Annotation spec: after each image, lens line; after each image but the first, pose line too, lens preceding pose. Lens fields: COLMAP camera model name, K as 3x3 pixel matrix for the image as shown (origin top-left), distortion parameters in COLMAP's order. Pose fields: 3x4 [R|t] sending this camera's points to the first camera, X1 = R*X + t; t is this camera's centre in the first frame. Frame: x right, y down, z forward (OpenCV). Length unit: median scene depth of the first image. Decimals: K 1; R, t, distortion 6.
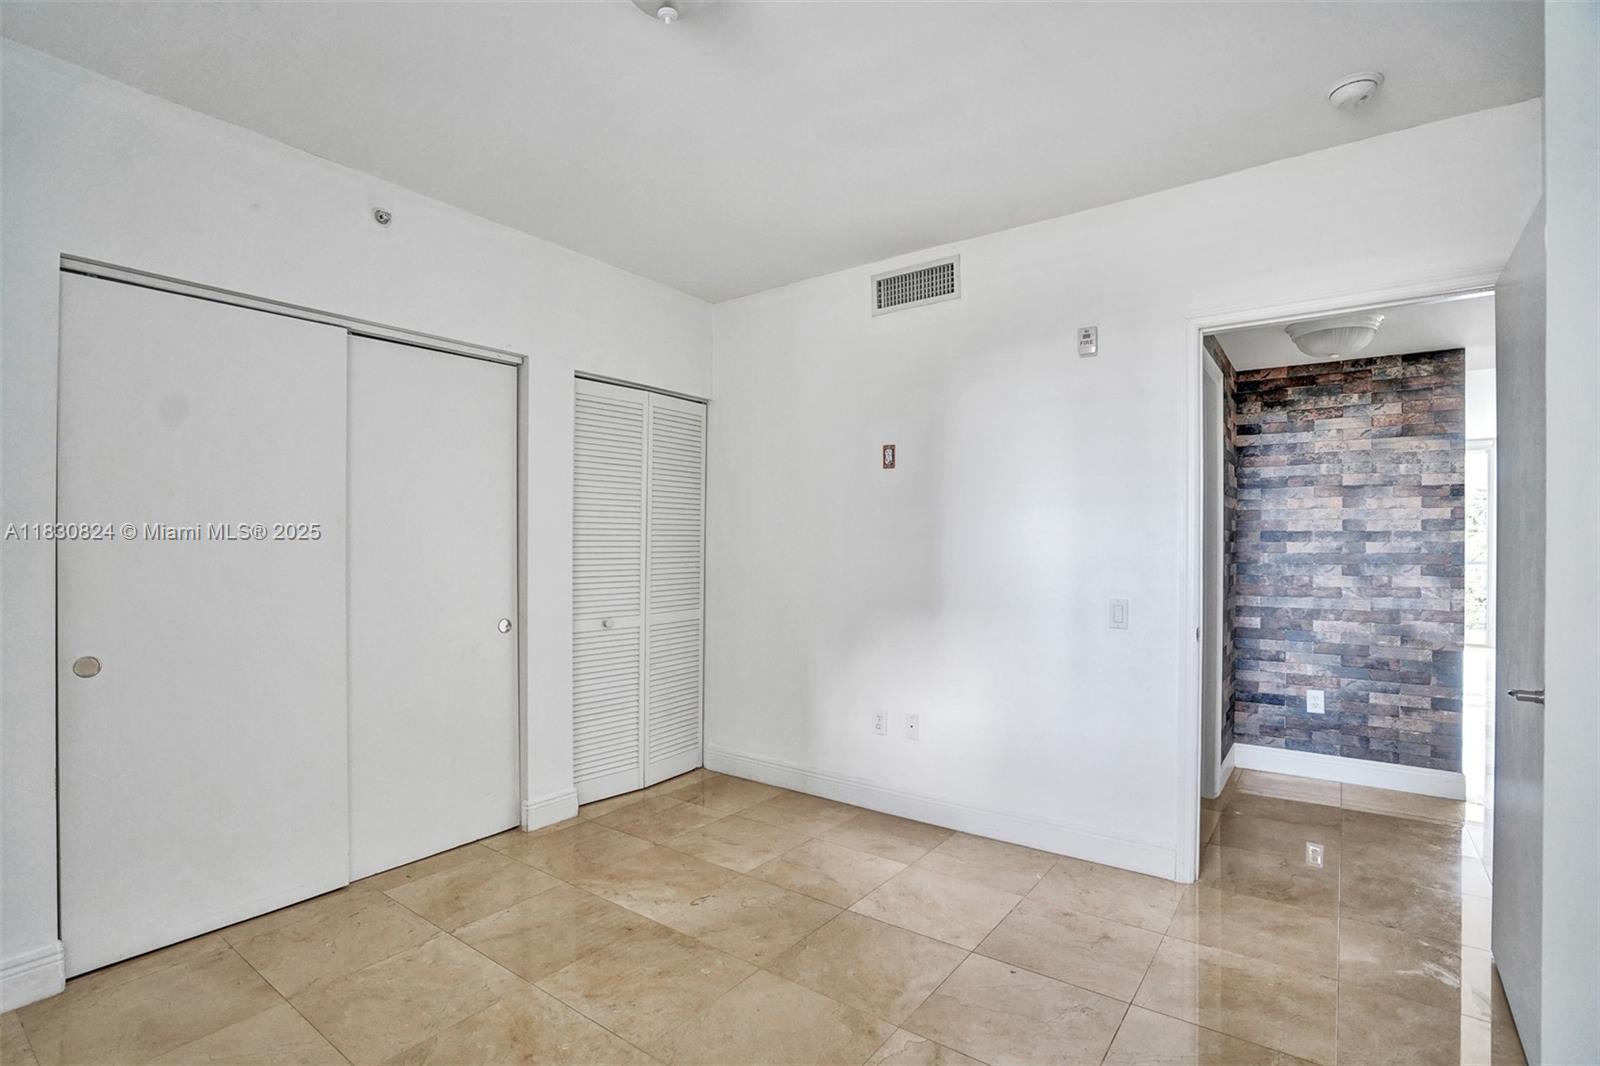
lens RADIAL K [[764.1, 0, 799.3], [0, 764.1, 540.7], [0, 0, 1]] dist [-0.053488, 0.018133]
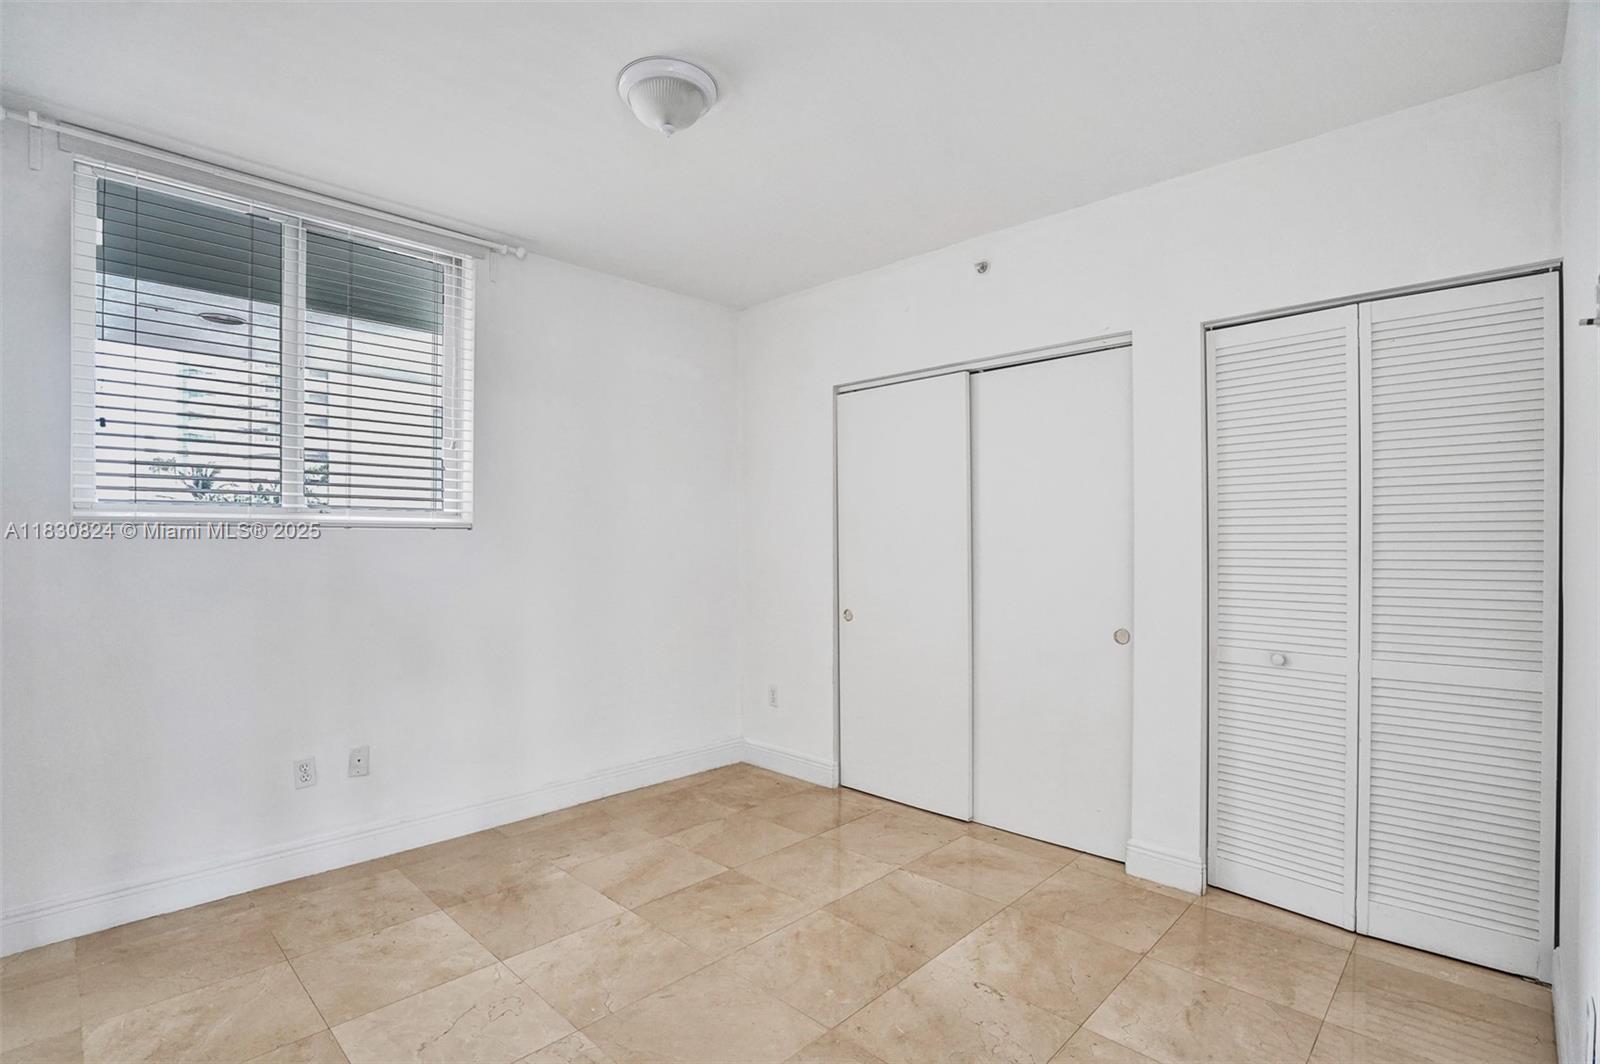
lens RADIAL K [[764.1, 0, 799.3], [0, 764.1, 539.7], [0, 0, 1]] dist [-0.053488, 0.018133]
pose [[-0.137245, -0.004325, -0.990528, 0.600176], [0.001234, 0.999989, -0.004537, 0.000687], [0.990536, -0.001845, -0.137238, 0.794302]]
